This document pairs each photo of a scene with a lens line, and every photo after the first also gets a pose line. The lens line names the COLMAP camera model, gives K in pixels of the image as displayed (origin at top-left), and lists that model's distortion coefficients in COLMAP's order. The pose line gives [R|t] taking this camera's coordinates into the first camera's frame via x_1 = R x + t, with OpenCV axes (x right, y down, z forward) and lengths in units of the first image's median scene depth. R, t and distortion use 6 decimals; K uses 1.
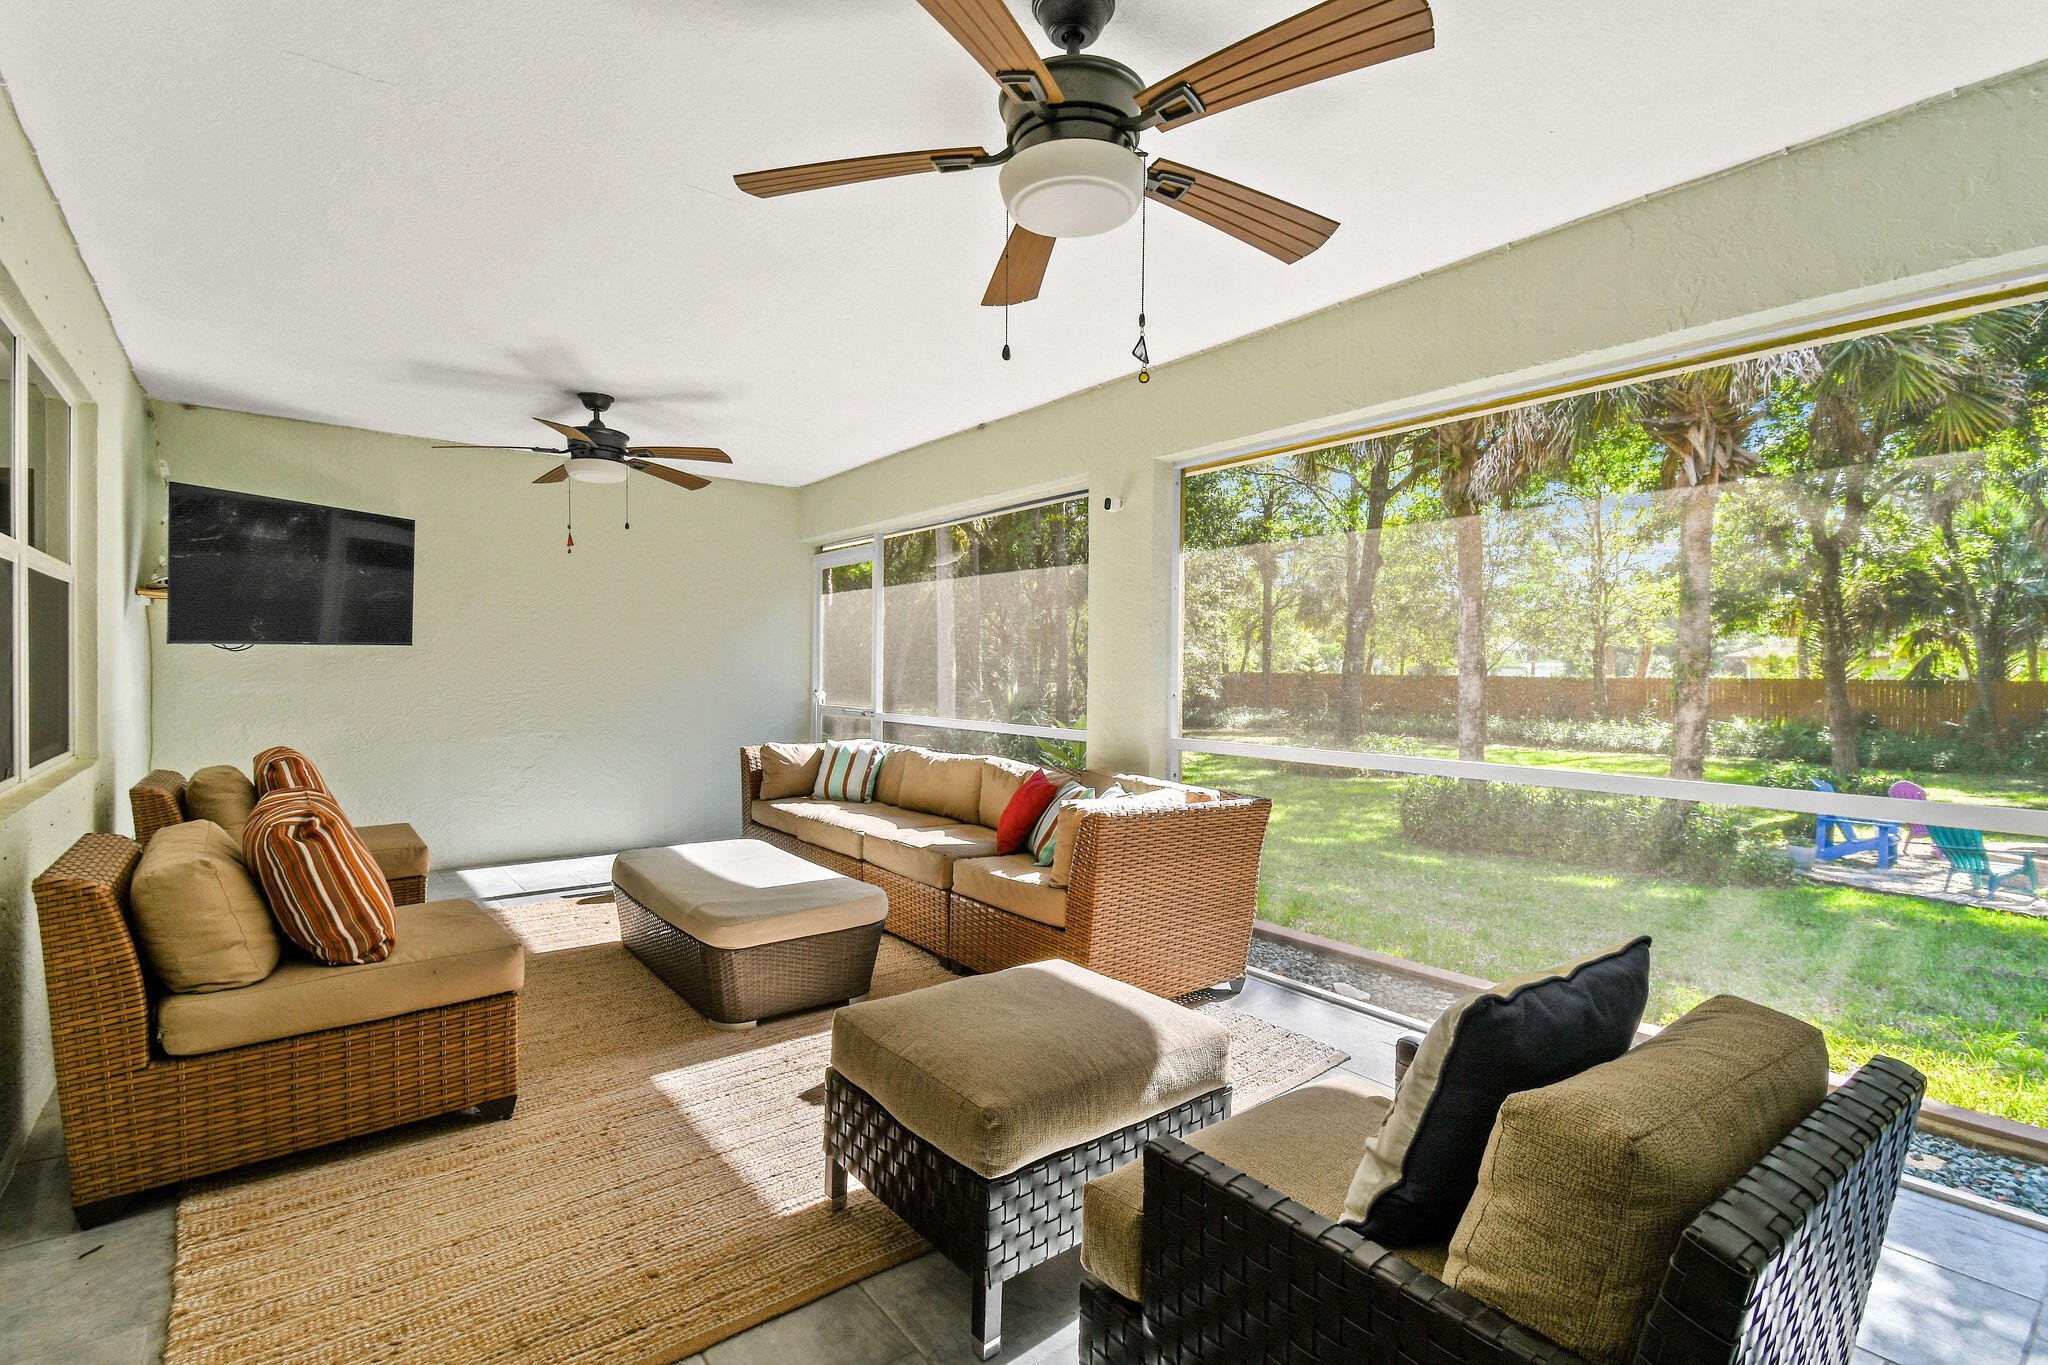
lens RADIAL K [[884.3, 0, 1025.2], [0, 884.3, 678.5], [0, 0, 1]] dist [0.013083, -0.003292]
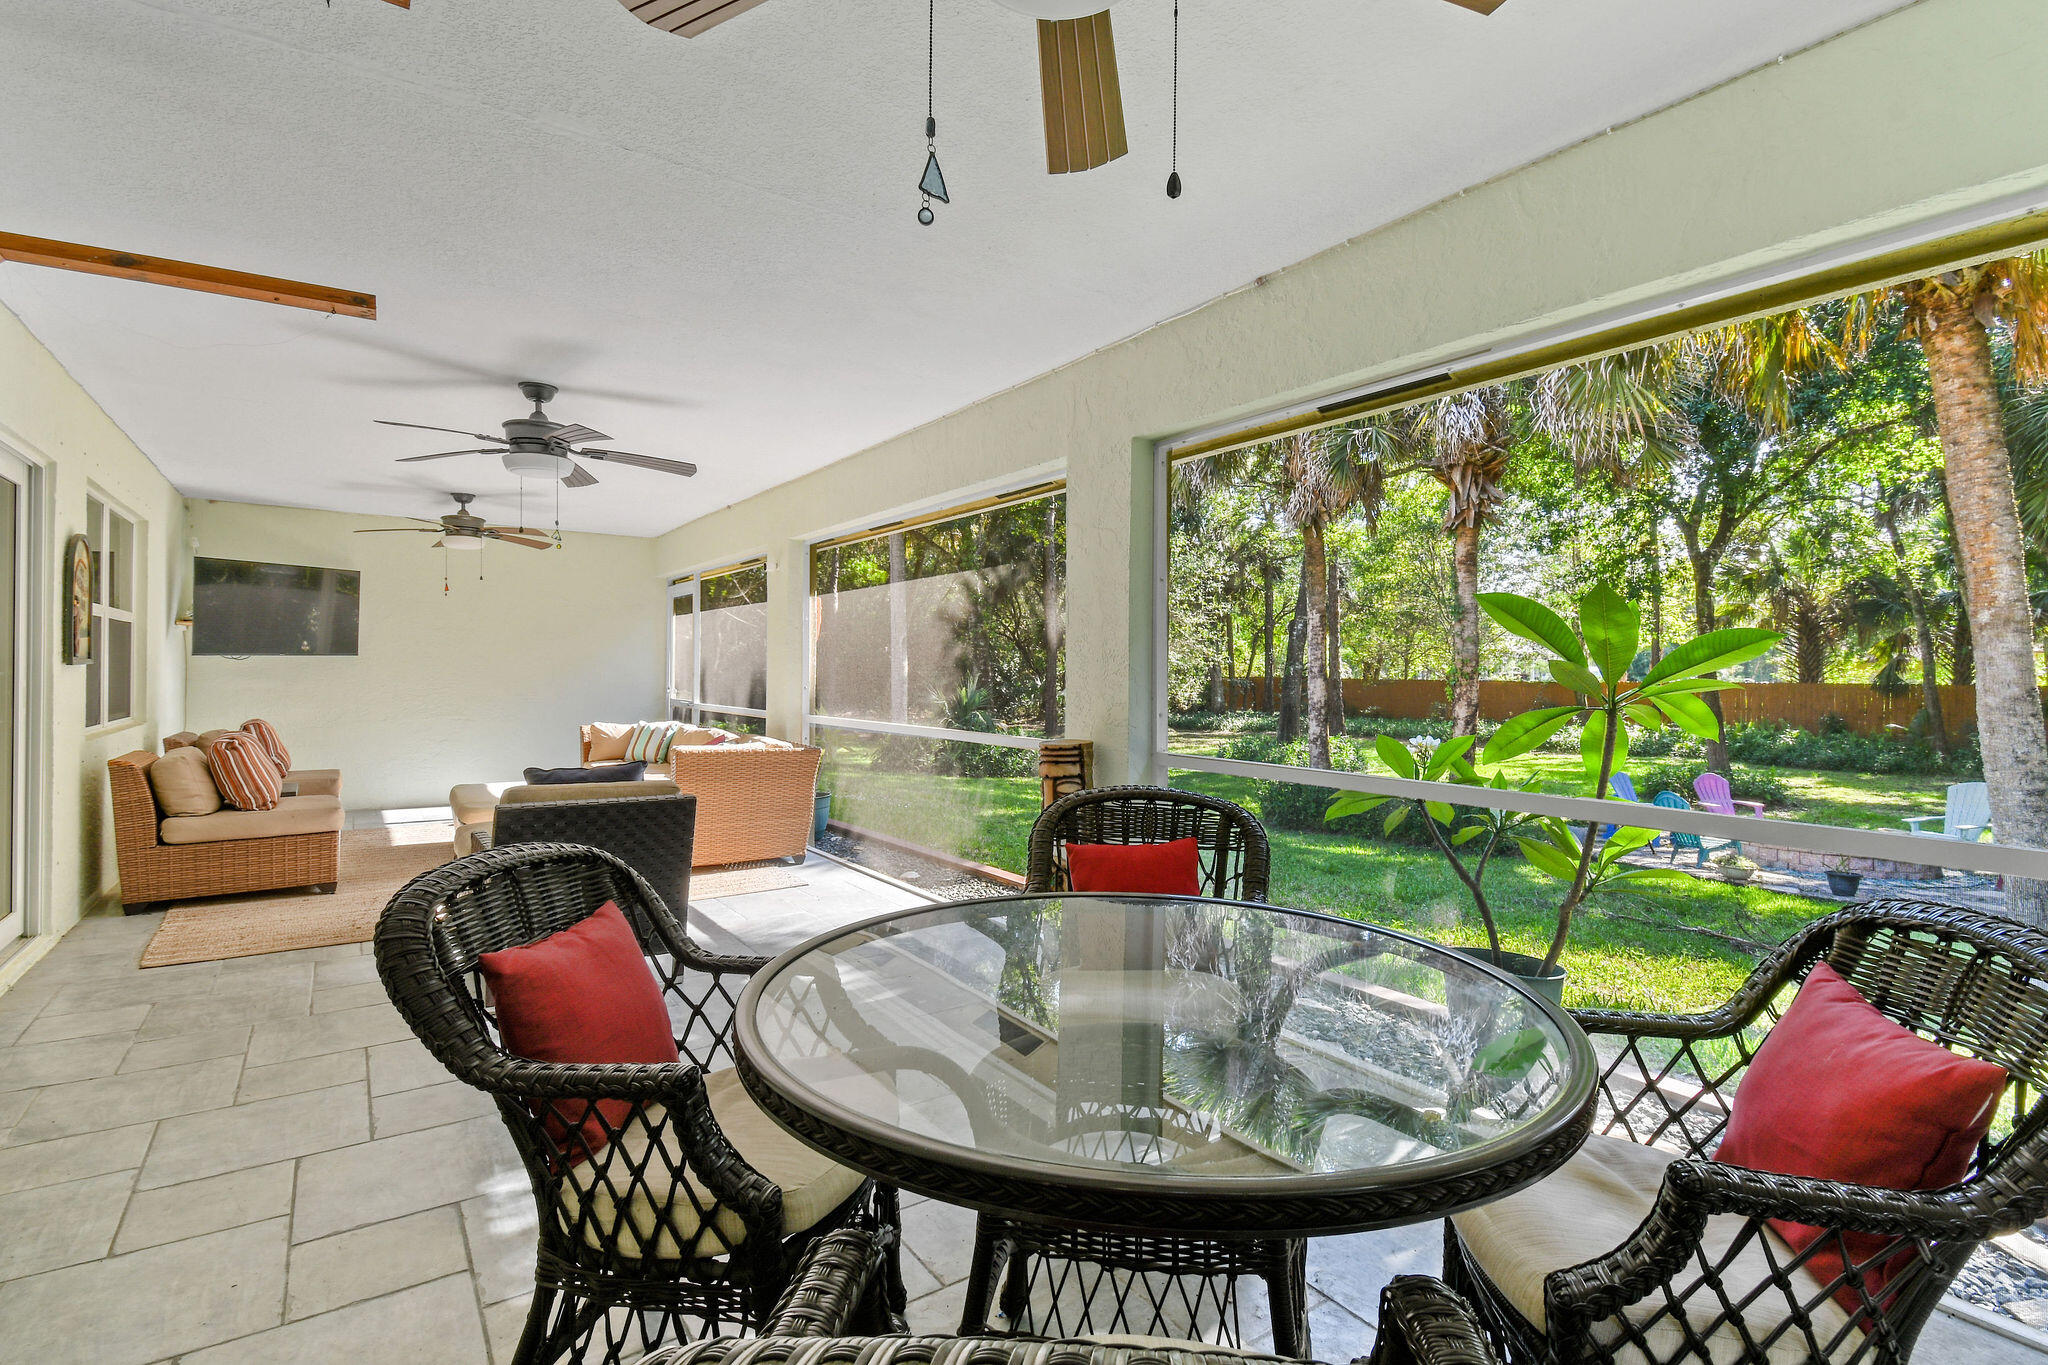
lens RADIAL K [[884.3, 0, 1023.3], [0, 884.3, 672.4], [0, 0, 1]] dist [0.013083, -0.003292]
pose [[0.998998, -0.000866, -0.044755, 0.555205], [0.000293, 0.999918, -0.012810, 0.010648], [0.044763, 0.012784, 0.998916, -0.492163]]
